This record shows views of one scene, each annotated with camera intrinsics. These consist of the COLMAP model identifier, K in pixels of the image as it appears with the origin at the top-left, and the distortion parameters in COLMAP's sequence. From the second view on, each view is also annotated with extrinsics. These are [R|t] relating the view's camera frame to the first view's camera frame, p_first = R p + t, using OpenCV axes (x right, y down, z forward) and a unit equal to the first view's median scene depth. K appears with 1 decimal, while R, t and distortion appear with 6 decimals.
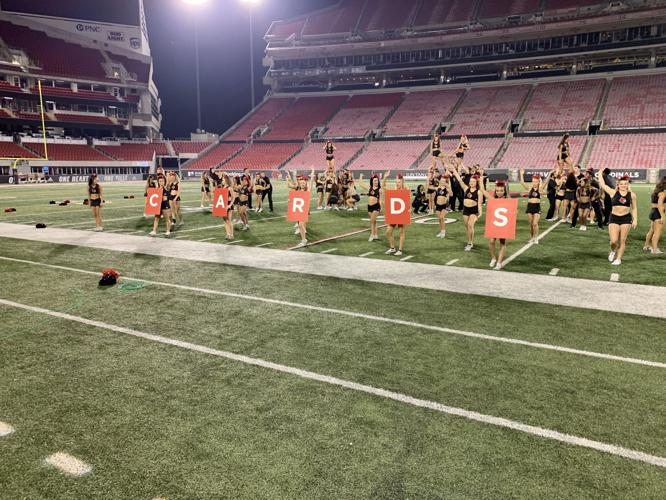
lens RADIAL K [[508.1, 0, 328.3], [0, 508.1, 247.5], [0, 0, 1]] dist [0.028855, -0.033471]
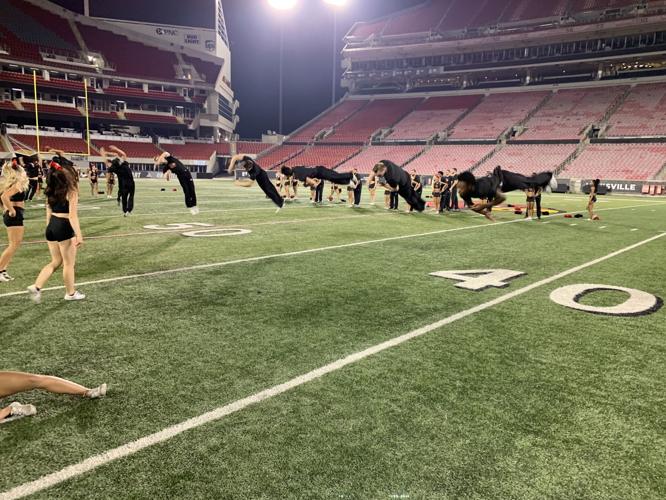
lens RADIAL K [[508.1, 0, 337.8], [0, 508.1, 246.4], [0, 0, 1]] dist [0.028855, -0.033471]
pose [[0.981341, 0.056945, -0.183651, 0.089244], [-0.058918, 0.998249, -0.005300, -0.006576], [0.183028, 0.016022, 0.982977, 0.045664]]
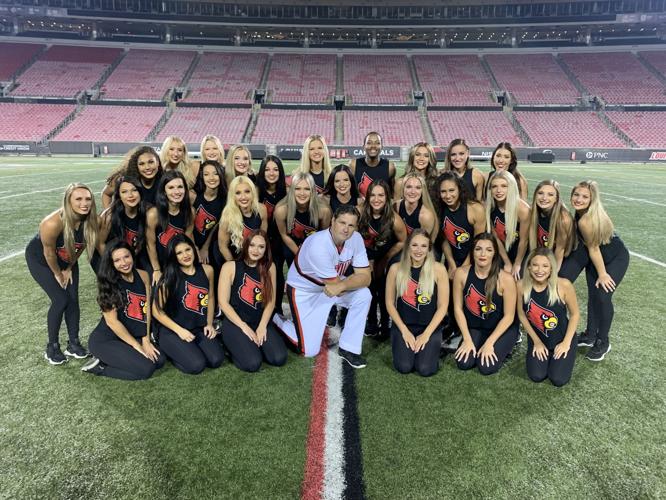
lens RADIAL K [[509.1, 0, 331.5], [0, 509.1, 246.7], [0, 0, 1]] dist [0.022381, -0.023637]
pose [[0.863711, -0.085879, 0.496616, 0.002587], [0.062619, 0.996026, 0.063335, -0.019383], [-0.500082, -0.023606, 0.865656, 0.130156]]
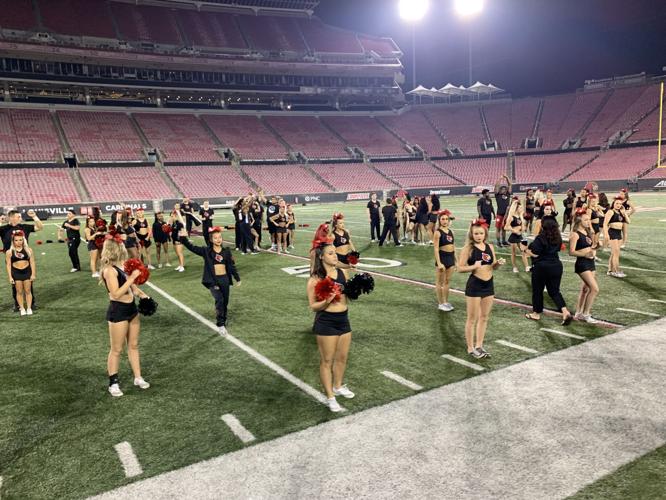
lens RADIAL K [[508.1, 0, 331.9], [0, 508.1, 254.7], [0, 0, 1]] dist [0.028855, -0.033471]
pose [[0.467136, -0.130498, 0.874502, -0.086570], [0.176337, 0.982930, 0.052483, -0.020206], [-0.866423, 0.129691, 0.482173, 0.112381]]
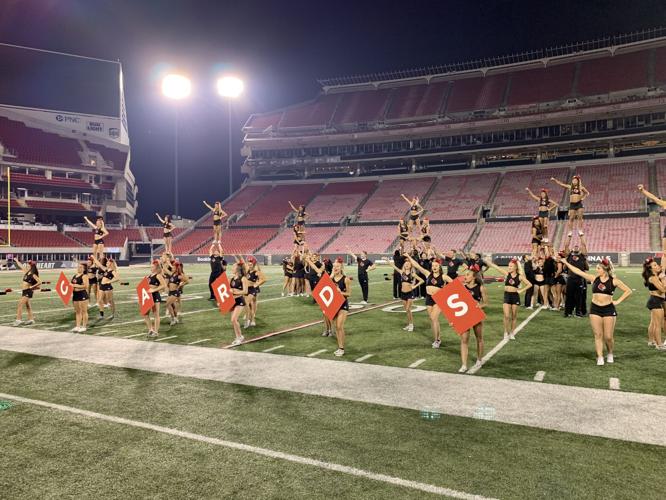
lens RADIAL K [[508.1, 0, 327.7], [0, 508.1, 248.8], [0, 0, 1]] dist [0.028855, -0.033471]
pose [[0.999192, -0.004748, 0.039907, 0.006700], [0.011167, 0.986695, -0.162197, -0.002272], [-0.038606, 0.162511, 0.985951, 0.016327]]
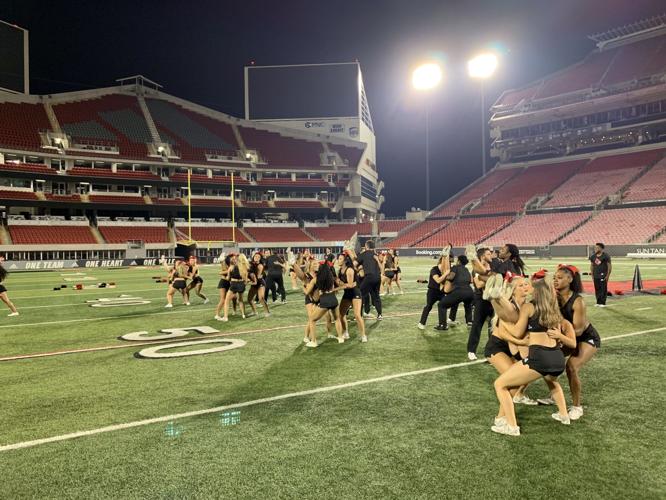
lens RADIAL K [[508.1, 0, 325.5], [0, 508.1, 243.7], [0, 0, 1]] dist [0.028855, -0.033471]
pose [[0.866589, -0.018675, -0.498673, 0.099616], [-0.060430, 0.988018, -0.142014, -0.015740], [0.495350, 0.153202, 0.855077, 0.101567]]
